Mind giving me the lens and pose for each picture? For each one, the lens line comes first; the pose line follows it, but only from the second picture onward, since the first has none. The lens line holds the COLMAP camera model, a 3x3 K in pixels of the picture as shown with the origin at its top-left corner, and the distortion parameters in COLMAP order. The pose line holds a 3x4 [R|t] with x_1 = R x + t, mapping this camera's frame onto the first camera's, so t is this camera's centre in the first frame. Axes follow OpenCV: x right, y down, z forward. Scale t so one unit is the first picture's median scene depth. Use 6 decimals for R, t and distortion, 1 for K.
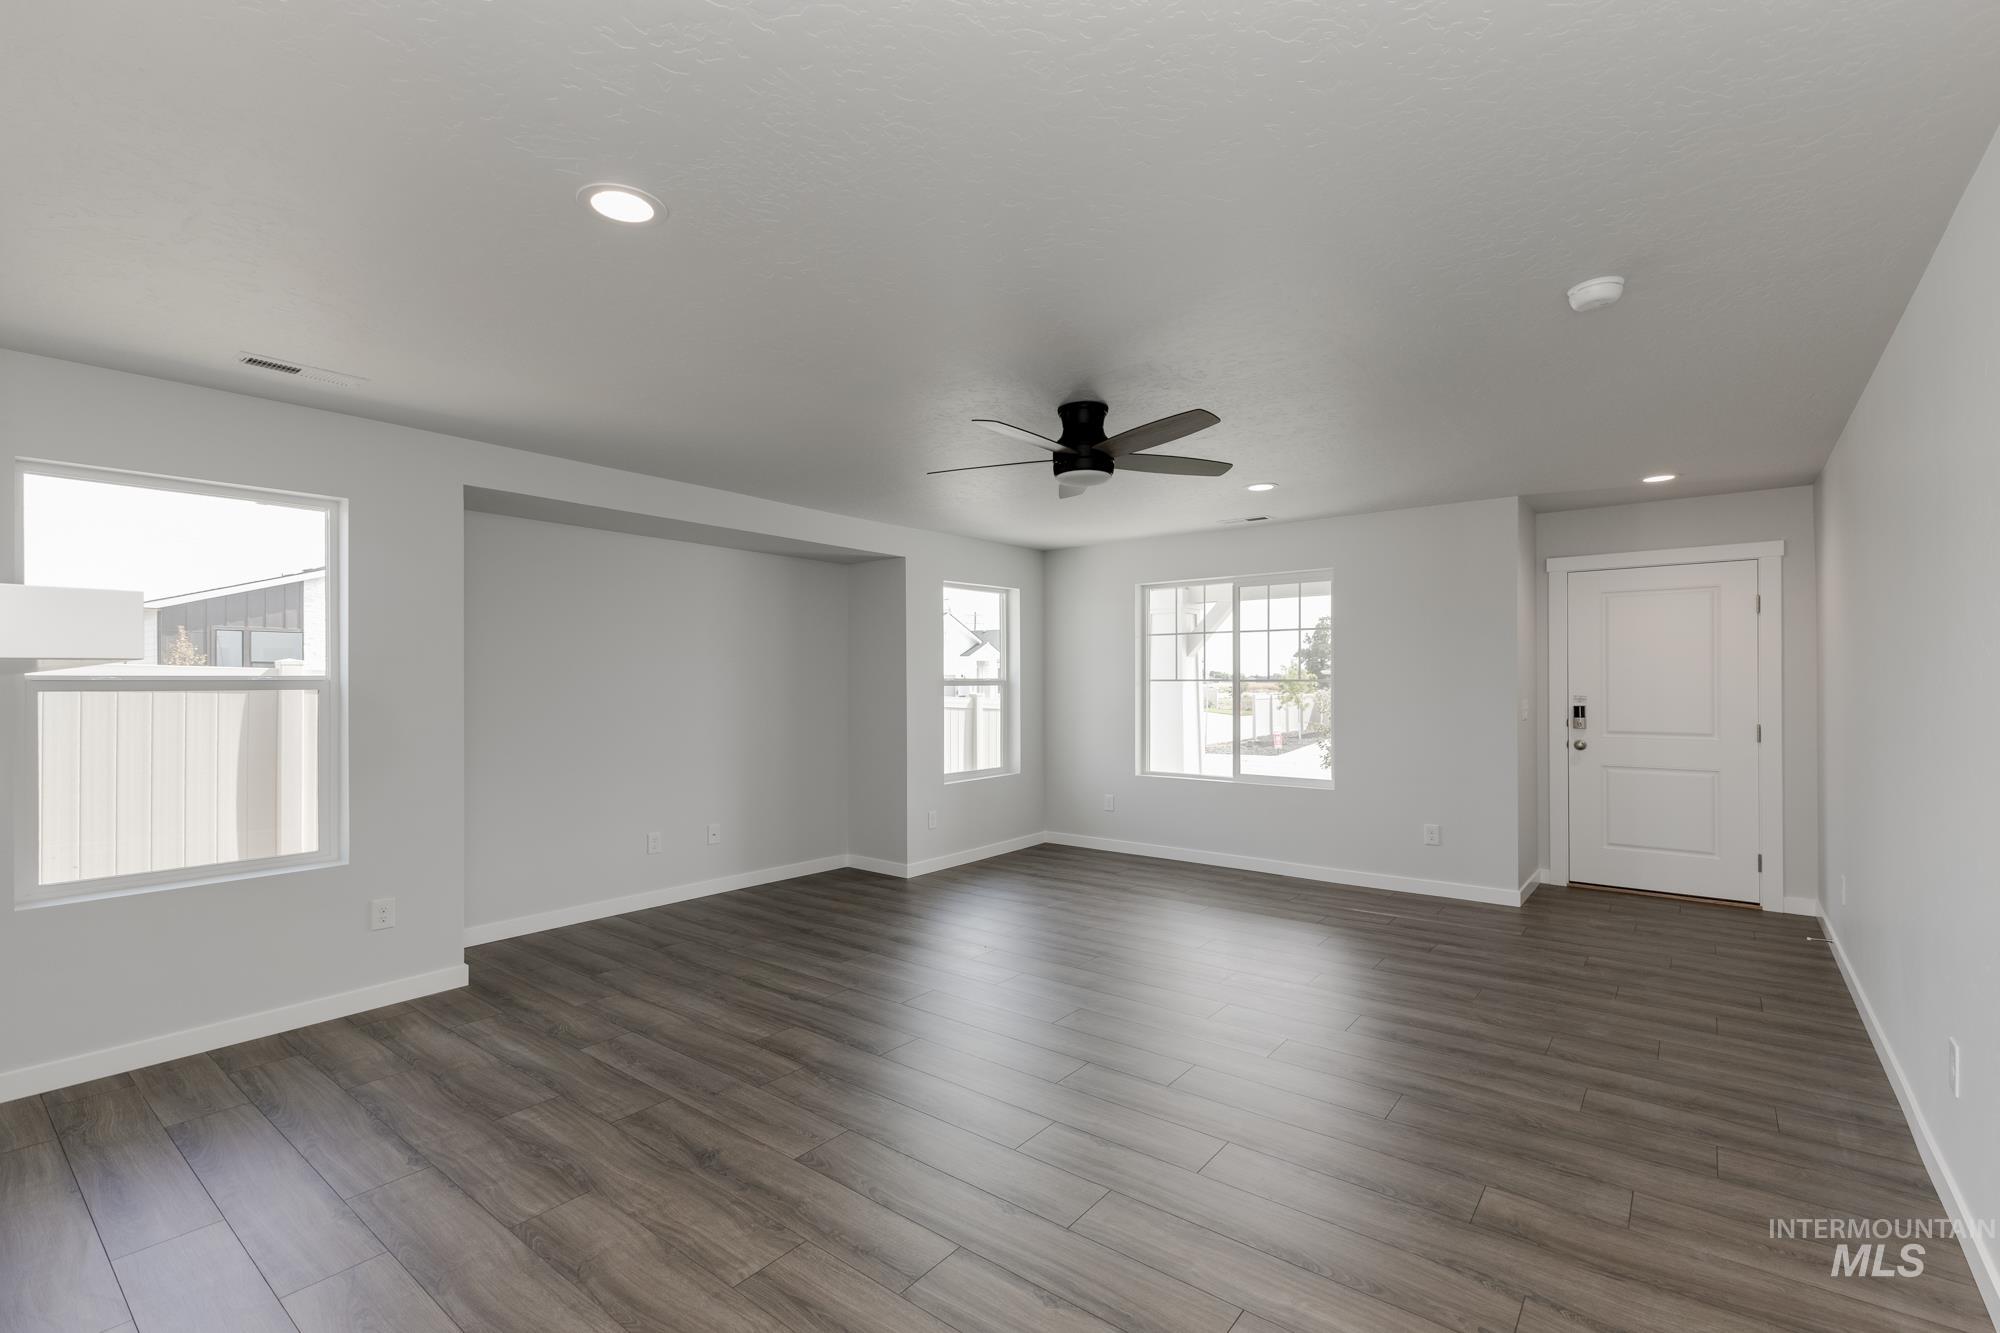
lens RADIAL K [[866.7, 0, 1001.1], [0, 866.7, 681.2], [0, 0, 1]] dist [0.015388, -0.003577]
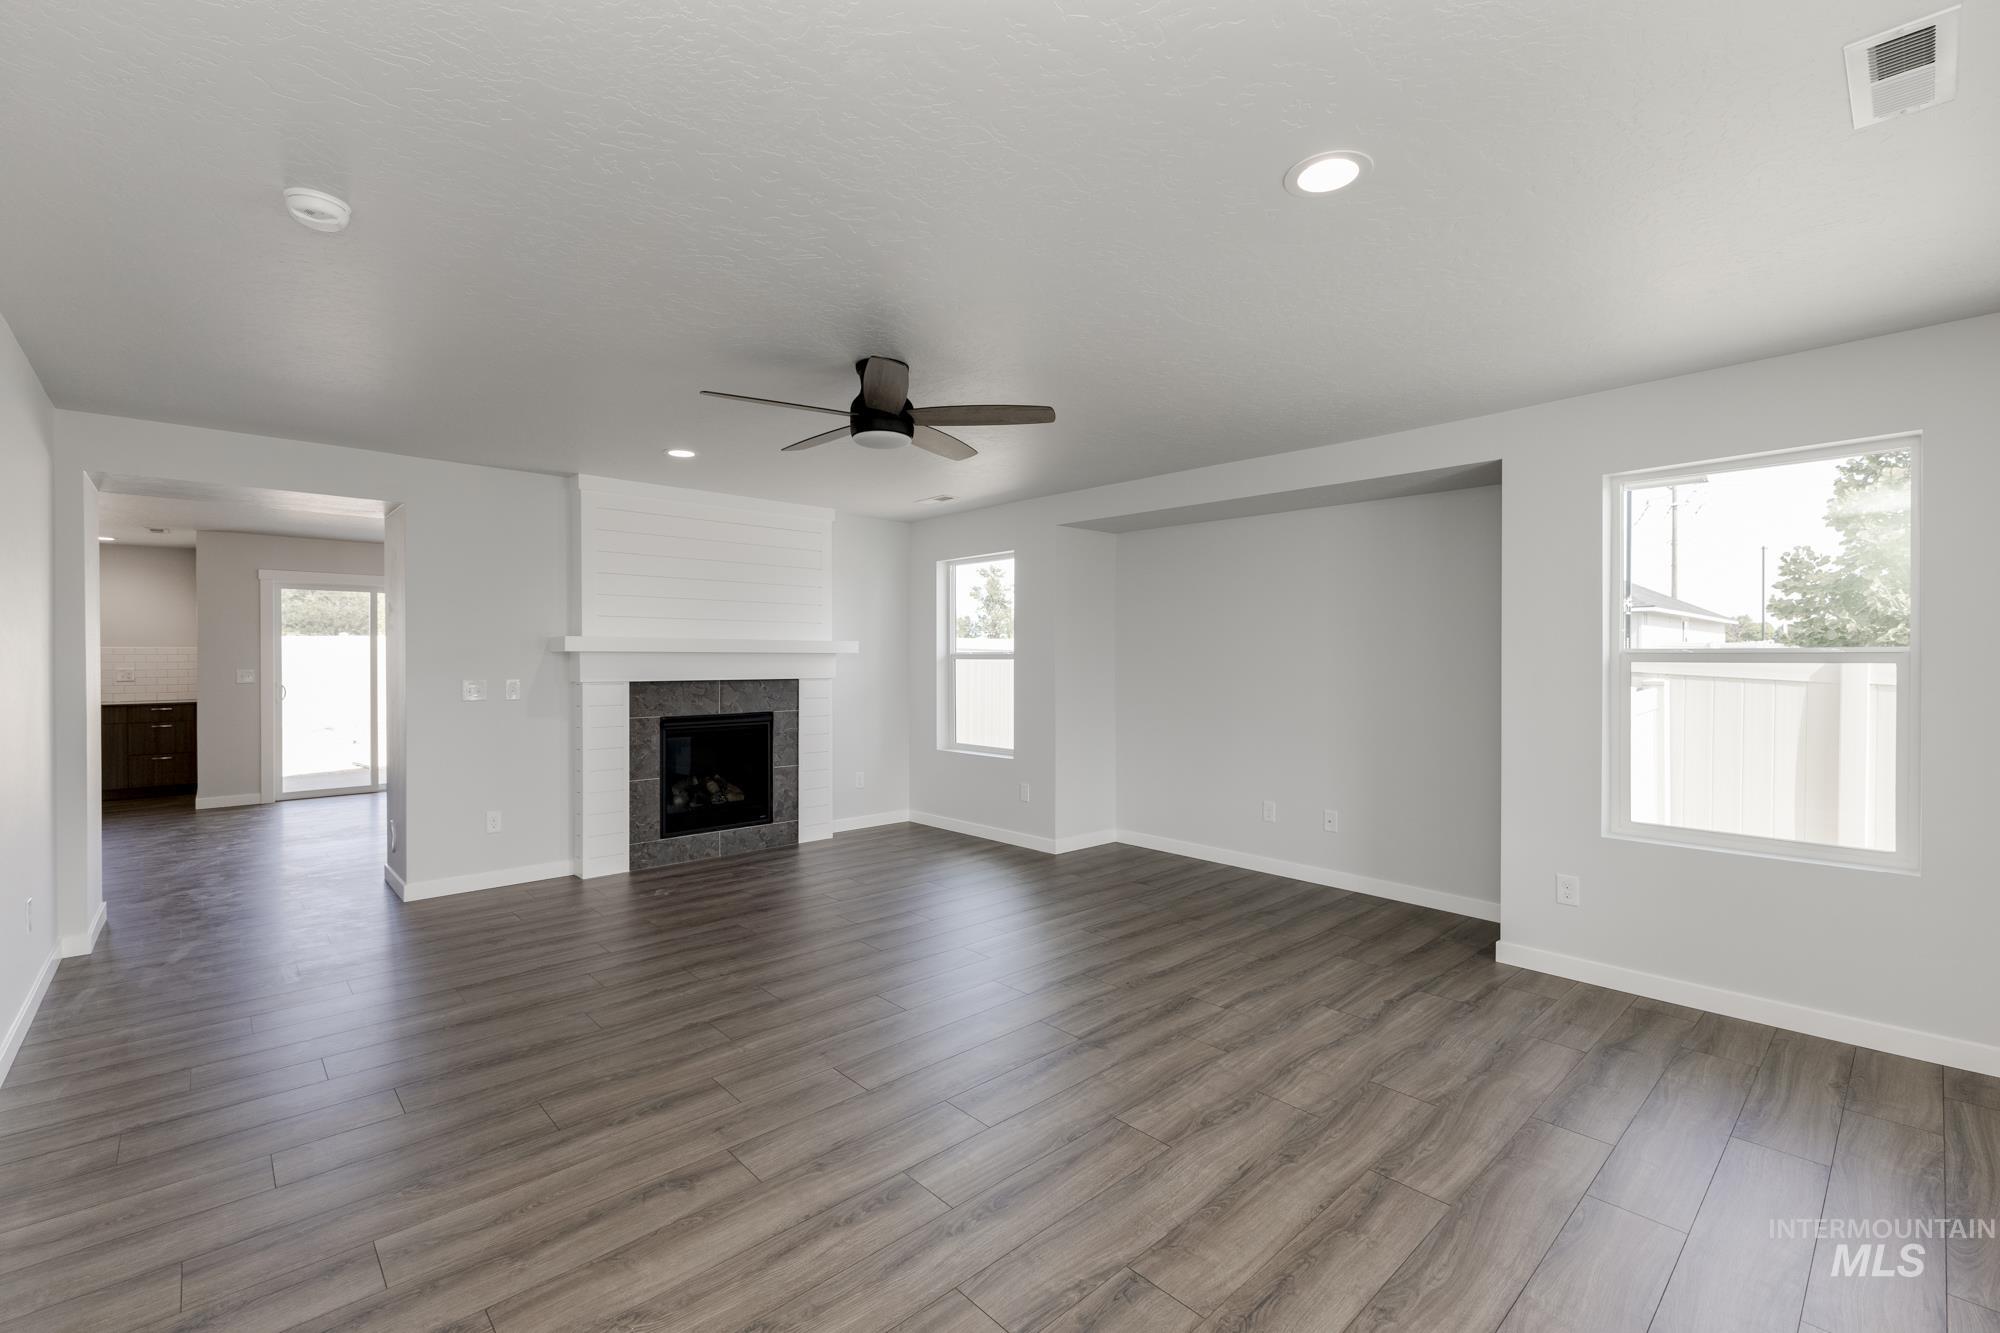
lens RADIAL K [[866.7, 0, 991.9], [0, 866.7, 664.0], [0, 0, 1]] dist [0.015388, -0.003577]
pose [[-0.163014, 0.003561, -0.986617, 0.668539], [0.007287, 0.999971, 0.002405, 0.005240], [0.986597, -0.006797, -0.163035, 0.840012]]
